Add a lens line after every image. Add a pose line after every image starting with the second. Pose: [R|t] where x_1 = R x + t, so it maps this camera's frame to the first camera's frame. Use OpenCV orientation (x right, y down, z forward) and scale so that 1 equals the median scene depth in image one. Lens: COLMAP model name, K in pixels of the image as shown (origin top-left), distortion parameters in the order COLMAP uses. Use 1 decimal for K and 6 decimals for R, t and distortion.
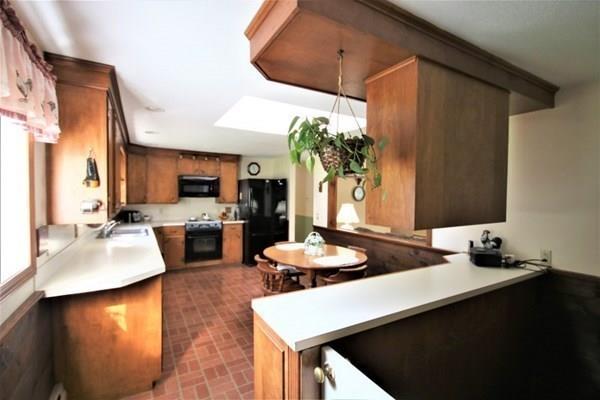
lens RADIAL K [[278.0, 0, 300.0], [0, 278.0, 200.0], [0, 0, 1]] dist [0.002248, -0.008899]
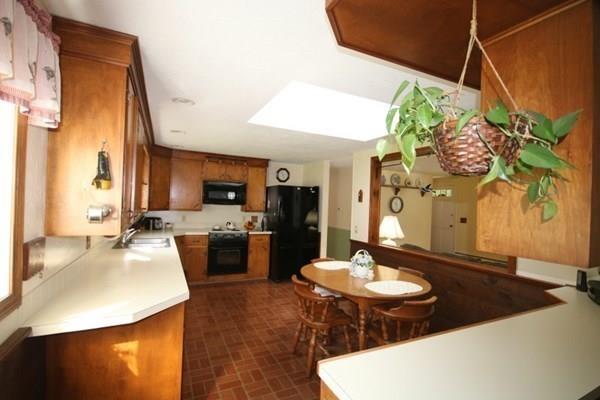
lens RADIAL K [[282.9, 0, 300.0], [0, 282.9, 200.0], [0, 0, 1]] dist [-0.000800, -0.006532]
pose [[0.997206, 0.024067, -0.070711, -0.051964], [-0.026378, 0.999142, -0.031932, -0.001355], [0.069882, 0.033708, 0.996986, 0.091581]]
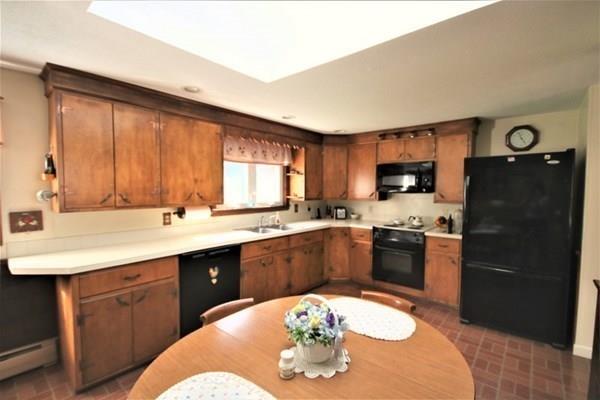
lens RADIAL K [[278.0, 0, 300.0], [0, 278.0, 200.0], [0, 0, 1]] dist [0.002248, -0.008899]
pose [[0.334891, 0.029889, -0.941783, 0.234131], [-0.020204, 0.999495, 0.024537, -0.004041], [0.942040, 0.010811, 0.335326, 0.569520]]
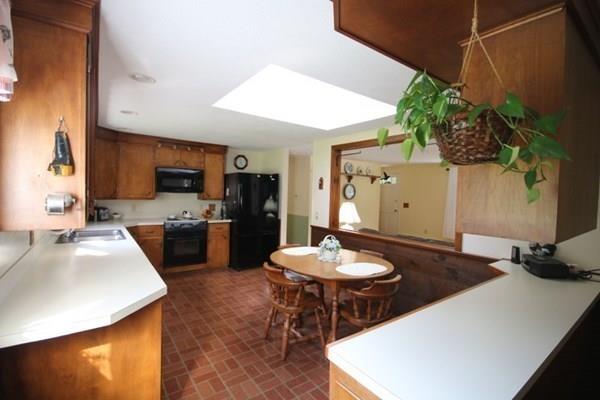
lens RADIAL K [[278.0, 0, 300.0], [0, 278.0, 200.0], [0, 0, 1]] dist [0.002248, -0.008899]
pose [[0.993778, 0.014866, 0.110383, -0.092213], [-0.015994, 0.999828, 0.009338, -0.000620], [-0.110225, -0.011045, 0.993845, 0.098677]]
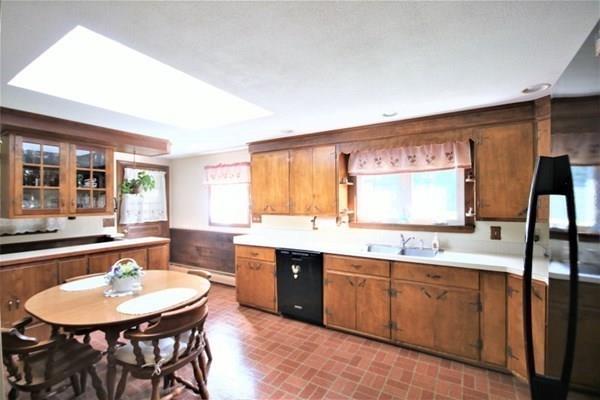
lens RADIAL K [[278.0, 0, 300.0], [0, 278.0, 200.0], [0, 0, 1]] dist [0.002248, -0.008899]
pose [[-0.880569, -0.008601, -0.473841, 0.000250], [-0.014322, 0.999862, 0.008466, -0.020131], [0.473702, 0.014242, -0.880570, 1.157360]]
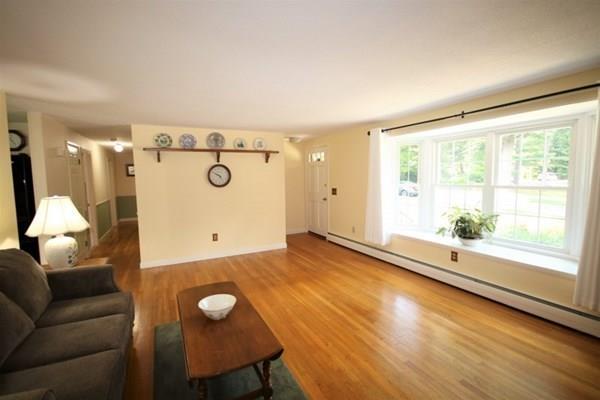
lens RADIAL K [[278.0, 0, 300.0], [0, 278.0, 200.0], [0, 0, 1]] dist [0.002248, -0.008899]
pose [[0.997768, -0.024028, -0.062311, 0.663348], [0.027214, 0.998338, 0.050809, 0.009450], [0.060987, -0.052391, 0.996763, 0.528095]]
